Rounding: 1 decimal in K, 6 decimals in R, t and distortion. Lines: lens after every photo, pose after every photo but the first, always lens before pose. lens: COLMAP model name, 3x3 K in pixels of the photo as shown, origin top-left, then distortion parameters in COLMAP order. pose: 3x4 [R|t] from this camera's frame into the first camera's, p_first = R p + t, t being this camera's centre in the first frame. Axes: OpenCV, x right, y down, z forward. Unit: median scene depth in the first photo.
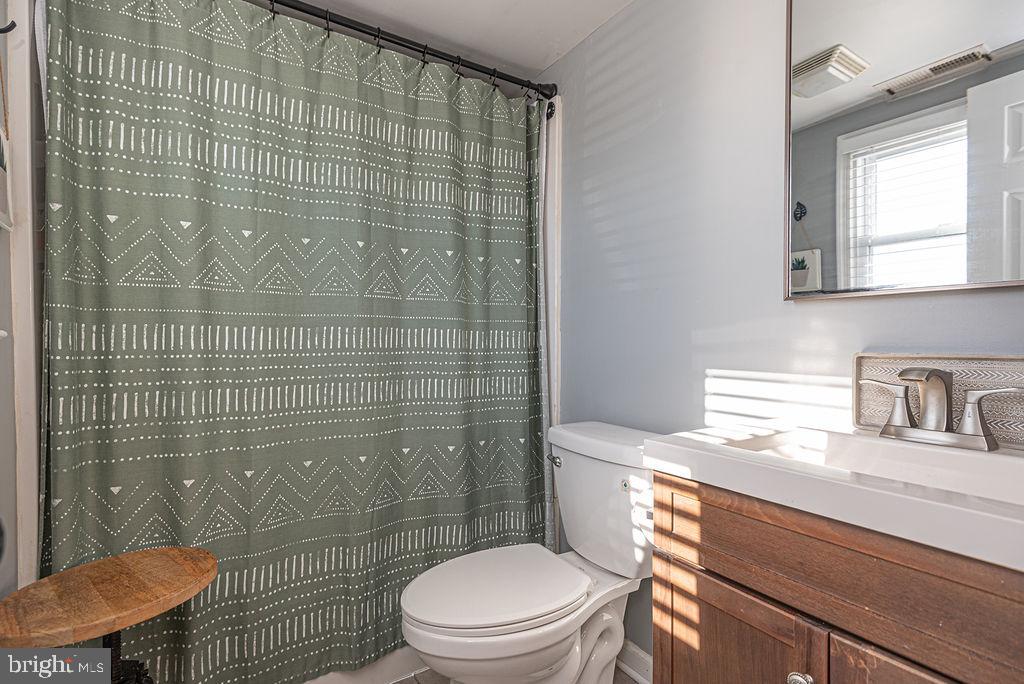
lens RADIAL K [[524.1, 0, 512.5], [0, 524.1, 341.2], [0, 0, 1]] dist [0.018109, -0.008618]
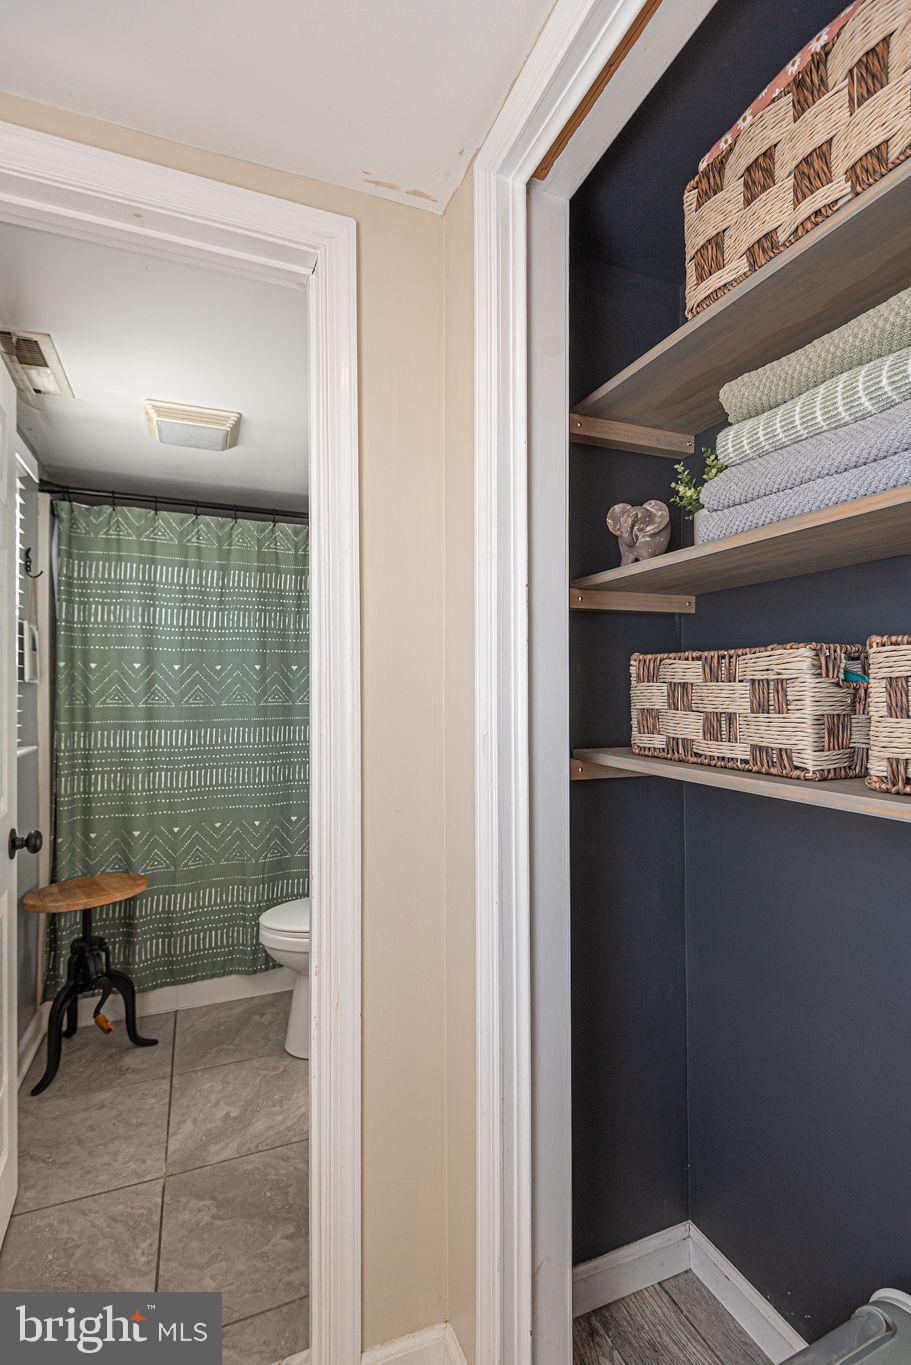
lens RADIAL K [[632.2, 0, 454.8], [0, 632.2, 686.8], [0, 0, 1]] dist [0.025543, -0.010240]
pose [[0.987474, 0.005251, -0.157695, 0.551489], [-0.006662, 0.999942, -0.008422, -0.139469], [0.157642, 0.009367, 0.987452, -0.641799]]
